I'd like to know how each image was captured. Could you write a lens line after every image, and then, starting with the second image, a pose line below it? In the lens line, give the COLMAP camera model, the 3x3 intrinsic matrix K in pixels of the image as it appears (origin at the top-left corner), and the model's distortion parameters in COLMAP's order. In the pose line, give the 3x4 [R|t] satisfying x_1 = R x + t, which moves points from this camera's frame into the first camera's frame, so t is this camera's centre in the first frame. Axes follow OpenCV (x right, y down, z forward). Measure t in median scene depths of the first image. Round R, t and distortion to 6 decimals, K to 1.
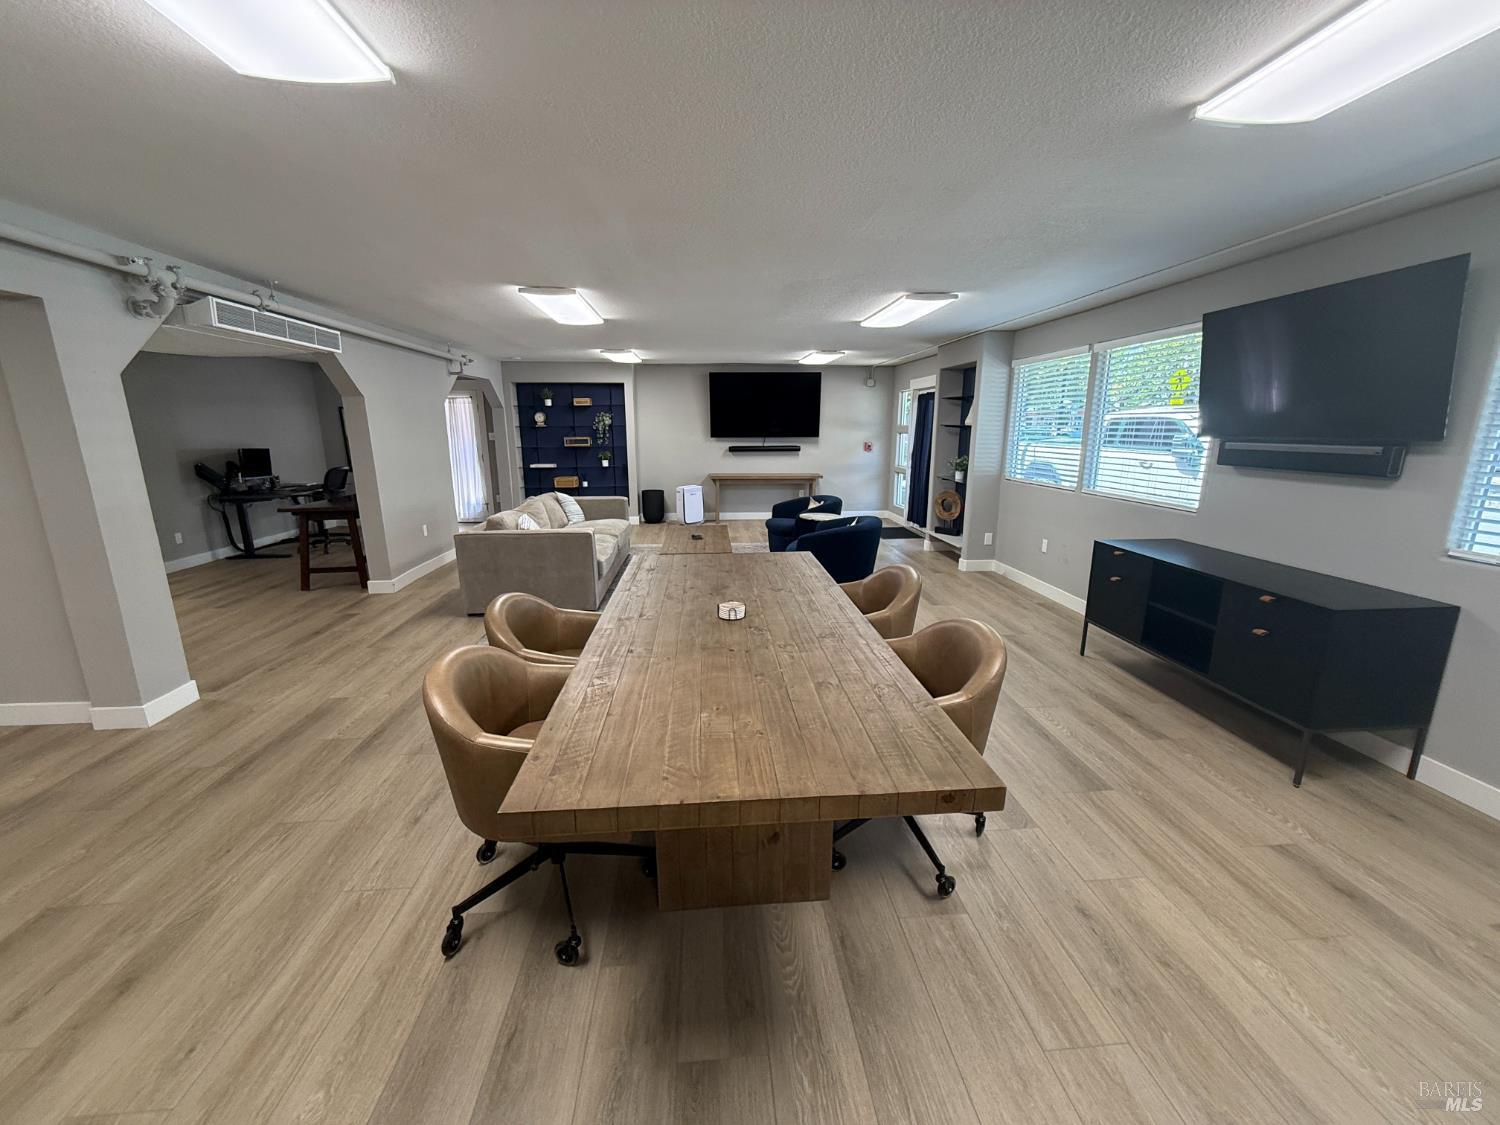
lens RADIAL K [[600.1, 0, 749.1], [0, 600.1, 562.0], [0, 0, 1]] dist [0.002043, -0.000765]
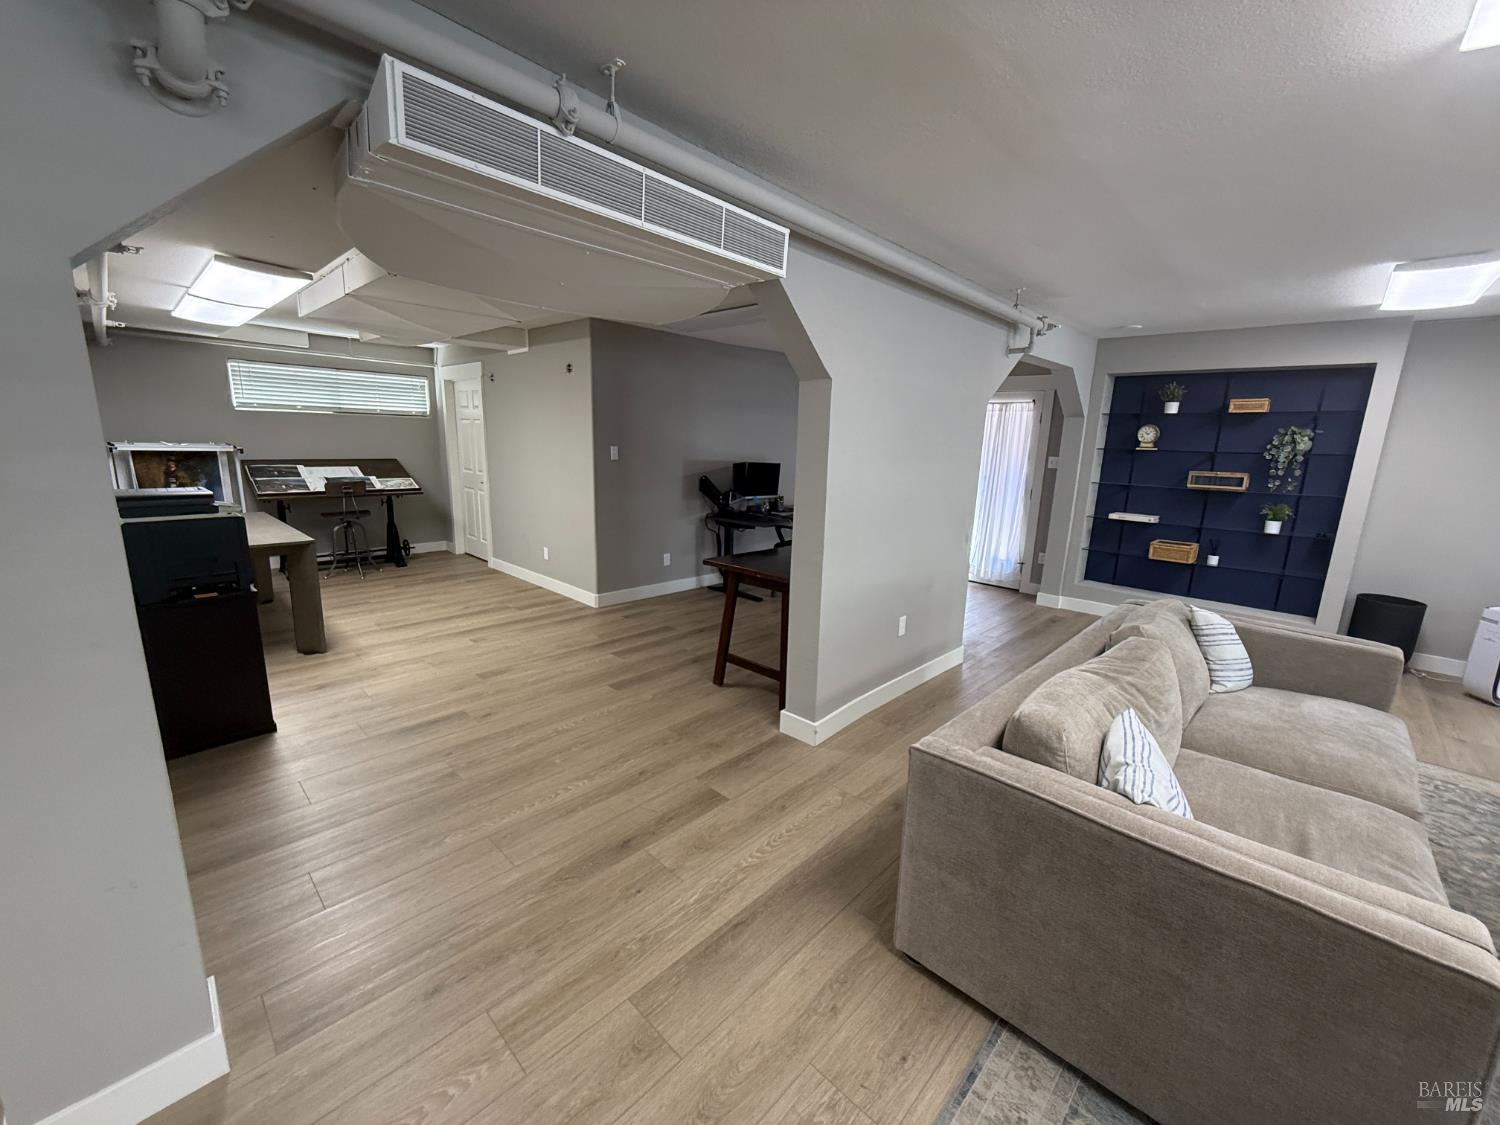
lens RADIAL K [[600.1, 0, 750.3], [0, 600.1, 562.0], [0, 0, 1]] dist [0.002043, -0.000765]
pose [[0.664792, 0.174580, -0.726343, -0.168378], [-0.198459, 0.978644, 0.053581, -0.080138], [0.720185, 0.108529, 0.685241, 0.360123]]
